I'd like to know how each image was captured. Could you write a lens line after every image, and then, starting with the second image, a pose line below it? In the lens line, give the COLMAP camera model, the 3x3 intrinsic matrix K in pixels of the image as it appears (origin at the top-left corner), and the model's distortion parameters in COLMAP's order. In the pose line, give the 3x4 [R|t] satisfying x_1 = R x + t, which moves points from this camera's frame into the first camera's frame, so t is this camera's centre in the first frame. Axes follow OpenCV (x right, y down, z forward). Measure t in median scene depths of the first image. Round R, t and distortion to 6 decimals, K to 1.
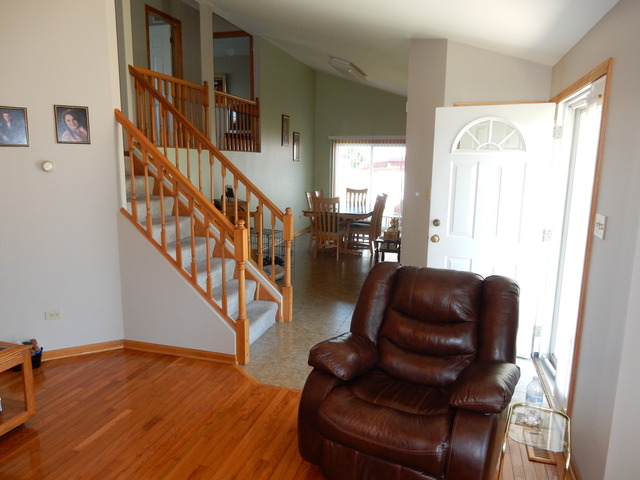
lens RADIAL K [[472.0, 0, 316.3], [0, 472.0, 240.6], [0, 0, 1]] dist [-0.007097, 0.004855]
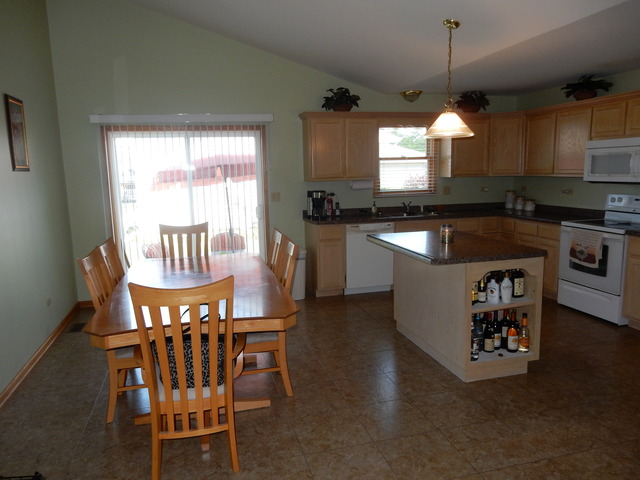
lens RADIAL K [[472.0, 0, 316.3], [0, 472.0, 240.6], [0, 0, 1]] dist [-0.007097, 0.004855]
pose [[0.851355, -0.113181, 0.512235, -0.038692], [0.124586, 0.992134, 0.012151, -0.077308], [-0.509581, 0.053472, 0.858759, 0.493938]]
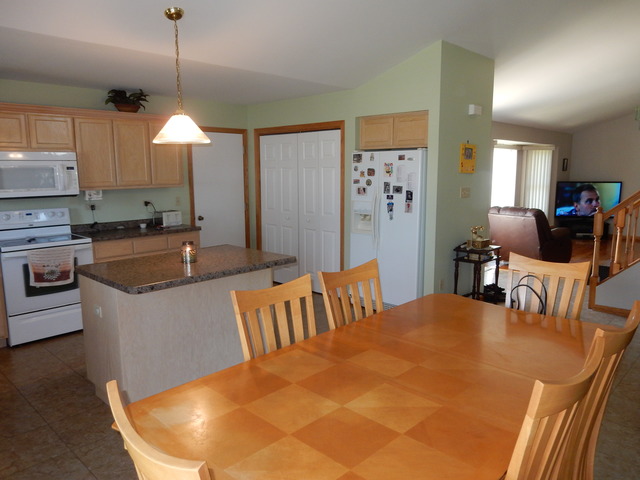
lens RADIAL K [[472.0, 0, 316.3], [0, 472.0, 240.6], [0, 0, 1]] dist [-0.007097, 0.004855]
pose [[-0.883027, -0.076110, 0.463109, 0.009943], [0.077813, 0.949363, 0.304391, -0.161527], [-0.462826, 0.304822, -0.832391, 0.967134]]
